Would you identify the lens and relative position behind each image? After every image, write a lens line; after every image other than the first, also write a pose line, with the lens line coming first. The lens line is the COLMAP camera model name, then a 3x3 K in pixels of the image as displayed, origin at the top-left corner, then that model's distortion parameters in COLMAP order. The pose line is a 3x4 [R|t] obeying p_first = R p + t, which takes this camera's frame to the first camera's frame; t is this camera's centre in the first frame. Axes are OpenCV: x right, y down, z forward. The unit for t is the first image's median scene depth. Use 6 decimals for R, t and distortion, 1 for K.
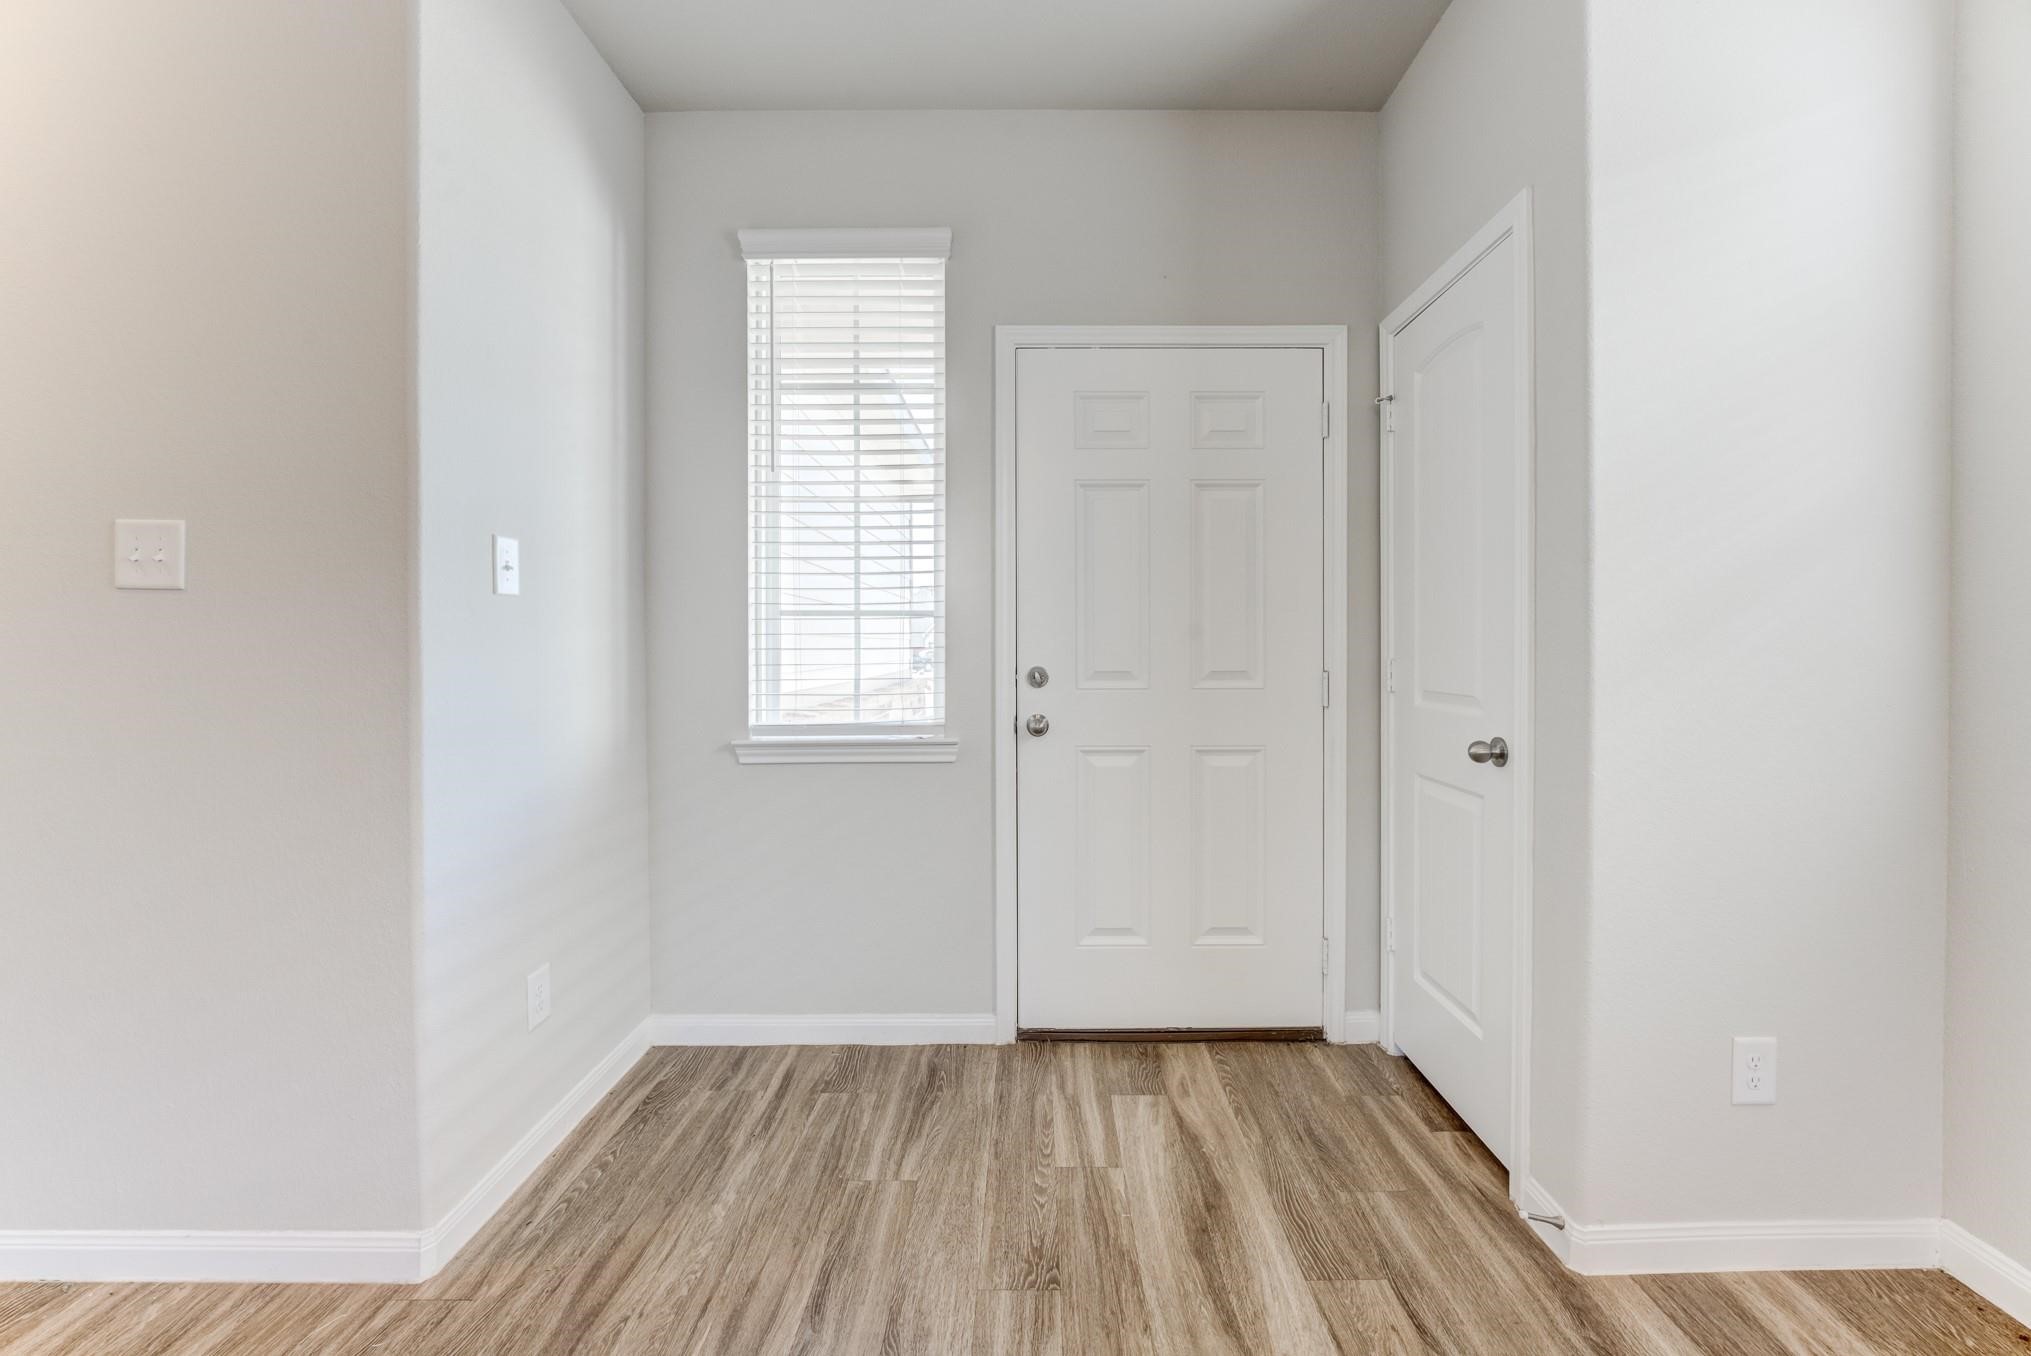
lens RADIAL K [[813.9, 0, 1034.7], [0, 813.9, 659.1], [0, 0, 1]] dist [-0.017922, 0.002078]
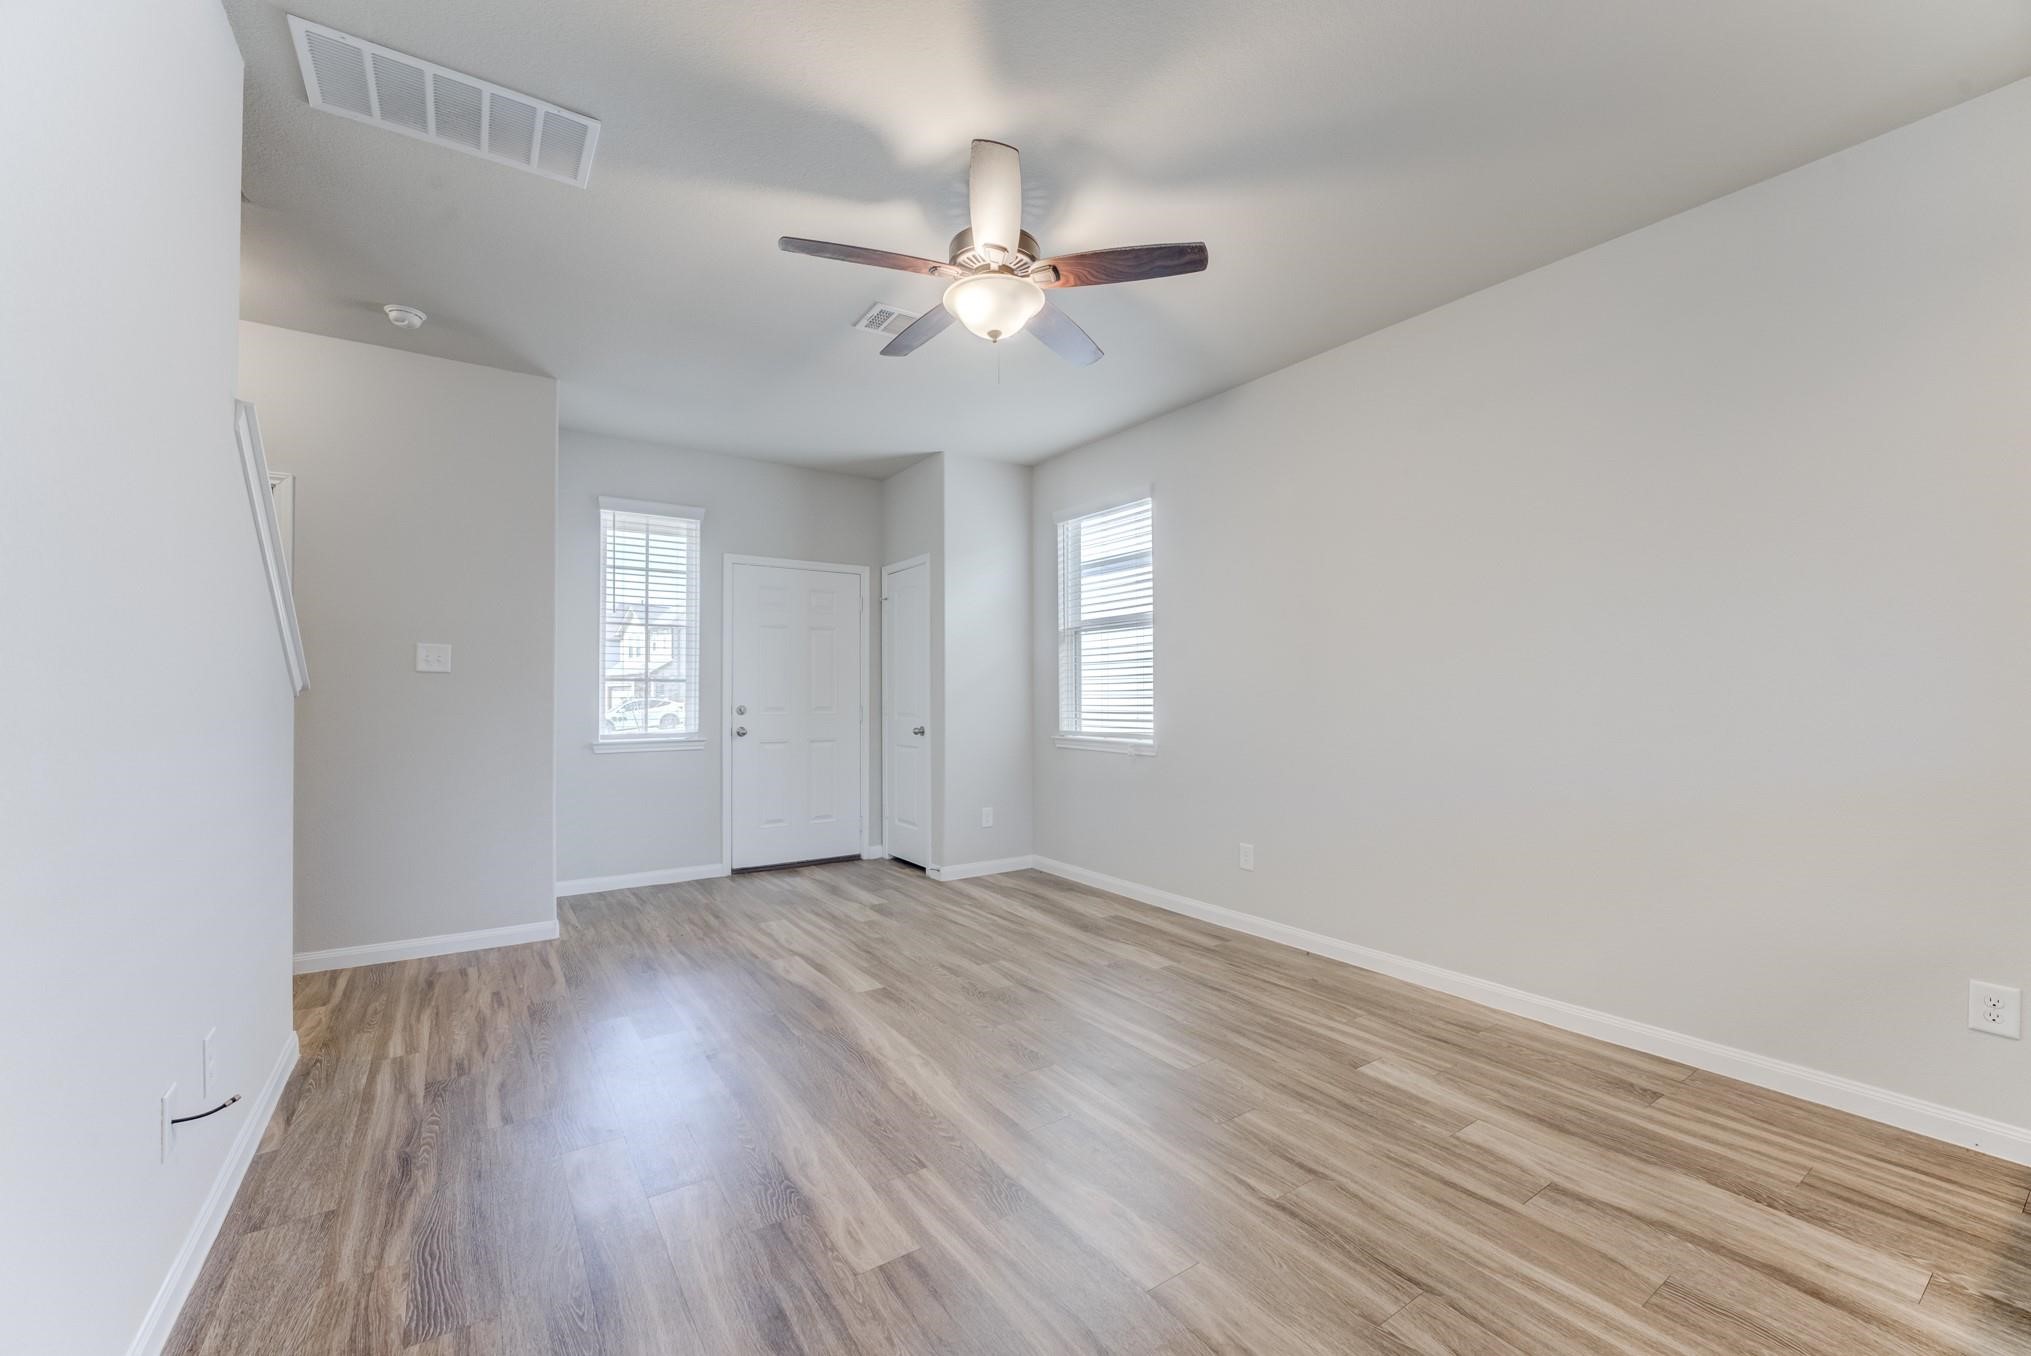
lens RADIAL K [[813.9, 0, 1027.4], [0, 813.9, 676.7], [0, 0, 1]] dist [-0.017922, 0.002078]
pose [[0.815692, 0.015022, 0.578292, -0.654712], [0.009724, 0.999165, -0.039672, 0.026288], [-0.578405, 0.037984, 0.814865, -1.295750]]
